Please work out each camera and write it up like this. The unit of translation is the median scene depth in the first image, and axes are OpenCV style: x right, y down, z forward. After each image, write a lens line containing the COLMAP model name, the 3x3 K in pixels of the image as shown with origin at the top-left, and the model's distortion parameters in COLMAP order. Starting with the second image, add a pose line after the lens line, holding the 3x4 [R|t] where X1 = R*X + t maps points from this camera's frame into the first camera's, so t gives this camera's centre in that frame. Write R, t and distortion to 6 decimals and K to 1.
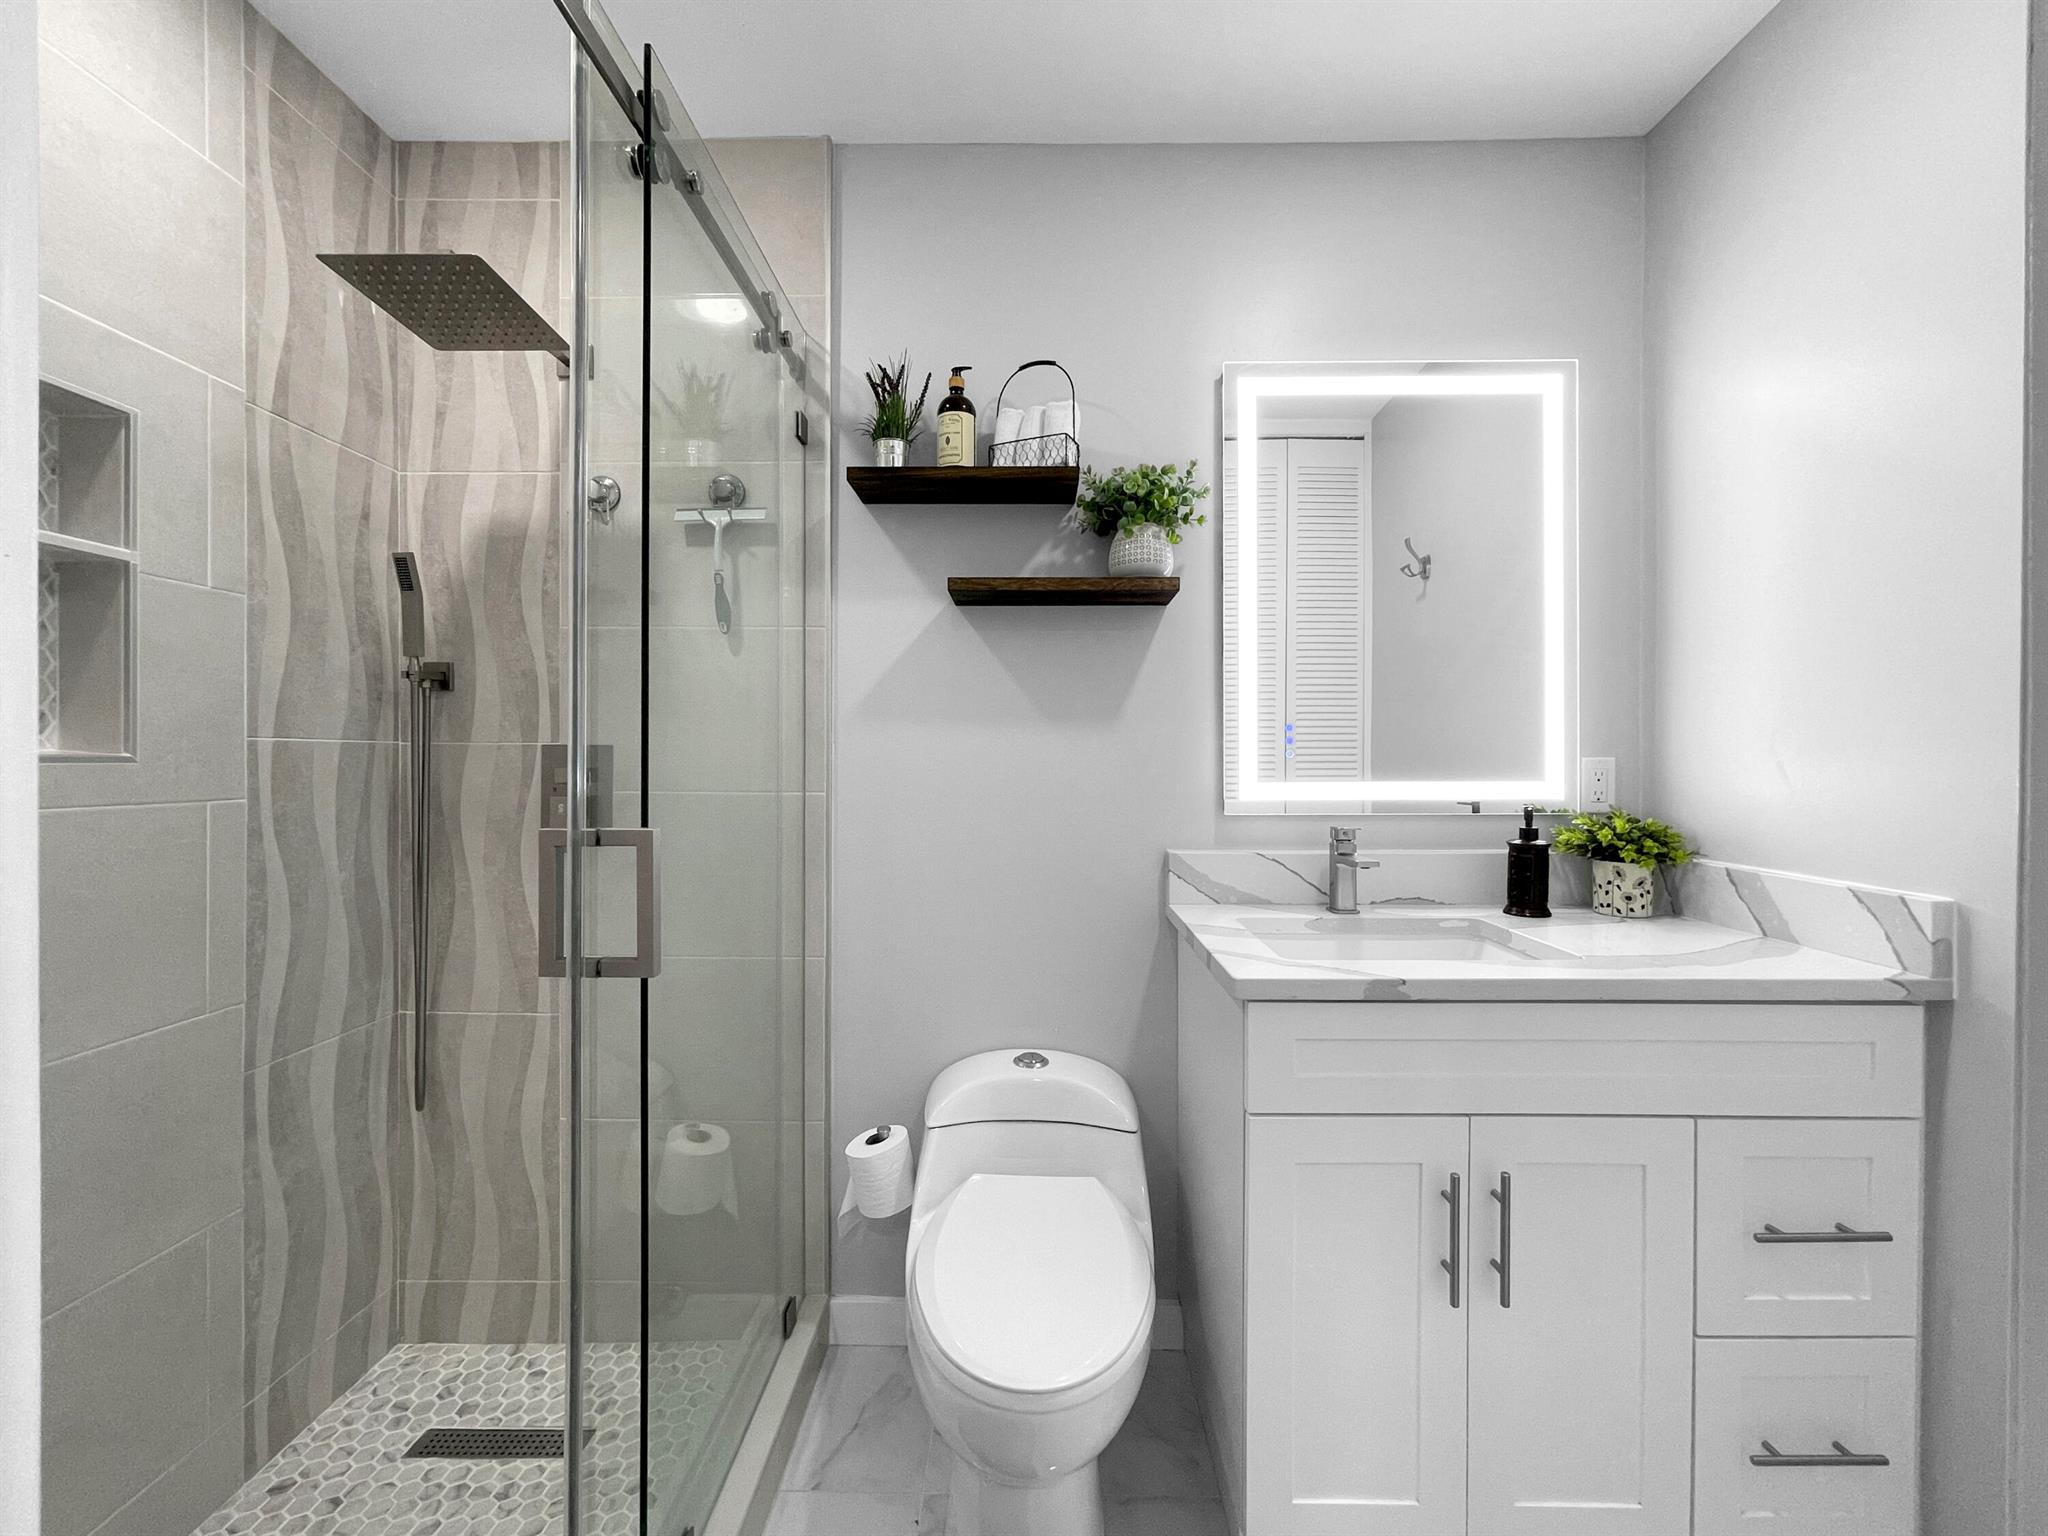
lens RADIAL K [[829.6, 0, 1023.6], [0, 829.6, 737.4], [0, 0, 1]] dist [-0.001967, -0.000498]
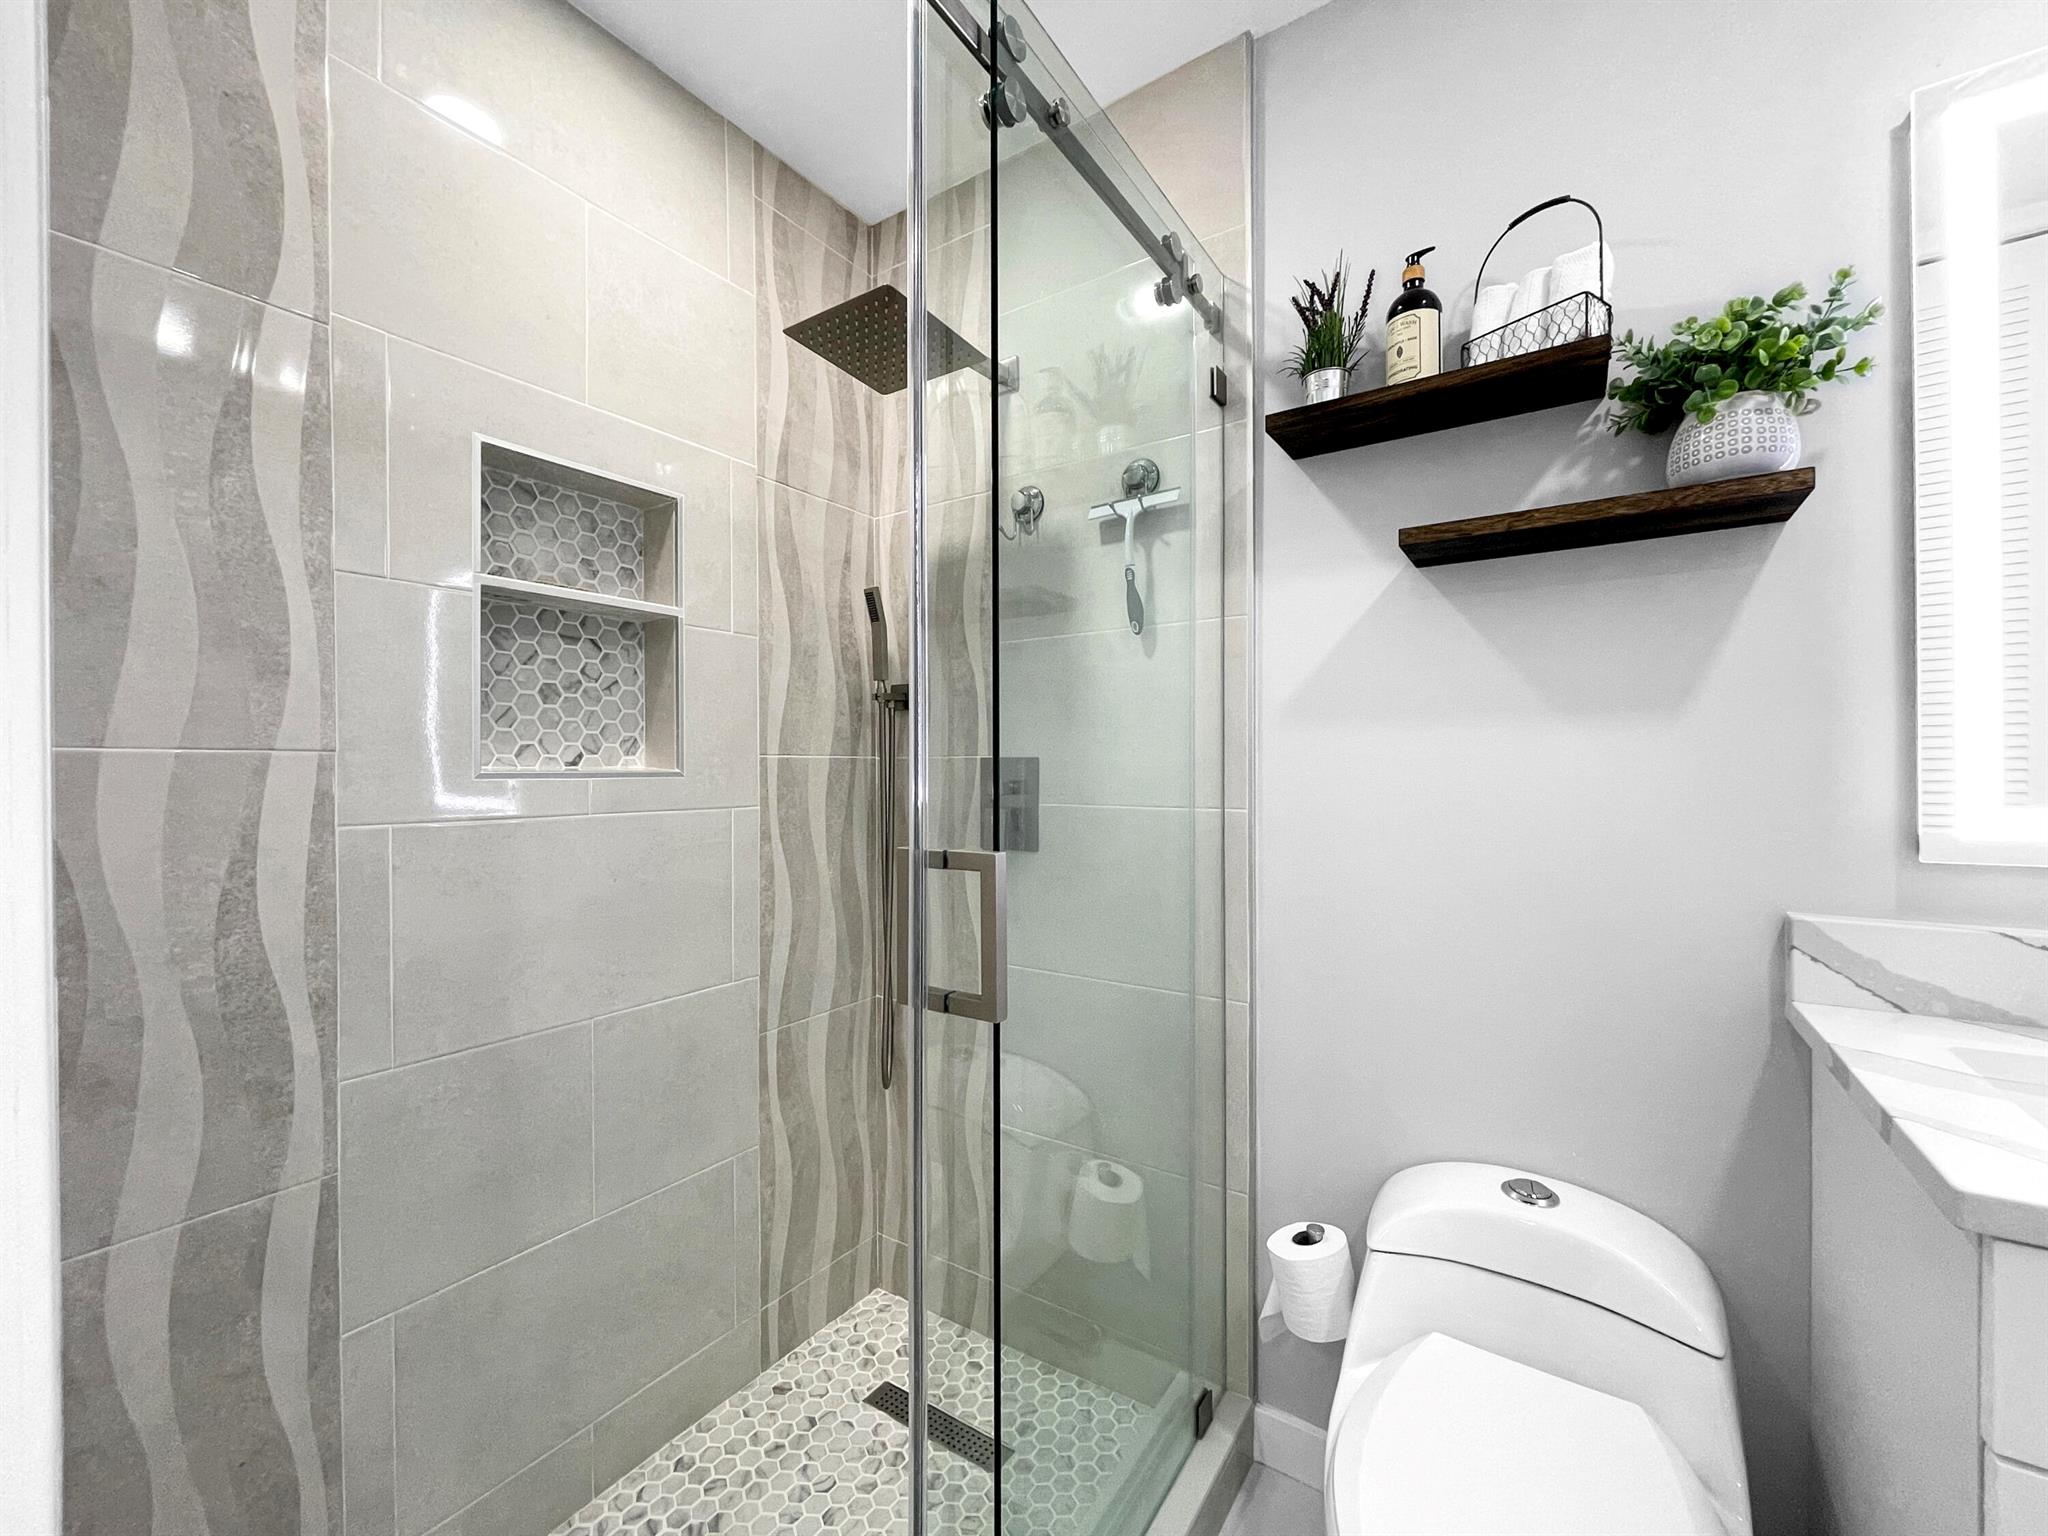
lens RADIAL K [[827.7, 0, 1021.7], [0, 827.7, 768.2], [0, 0, 1]] dist [-0.001570, 0.000567]
pose [[0.837214, -0.006029, -0.546843, 0.032440], [0.020772, 0.999568, 0.020782, 0.001566], [0.546482, -0.028758, 0.836977, 0.170858]]
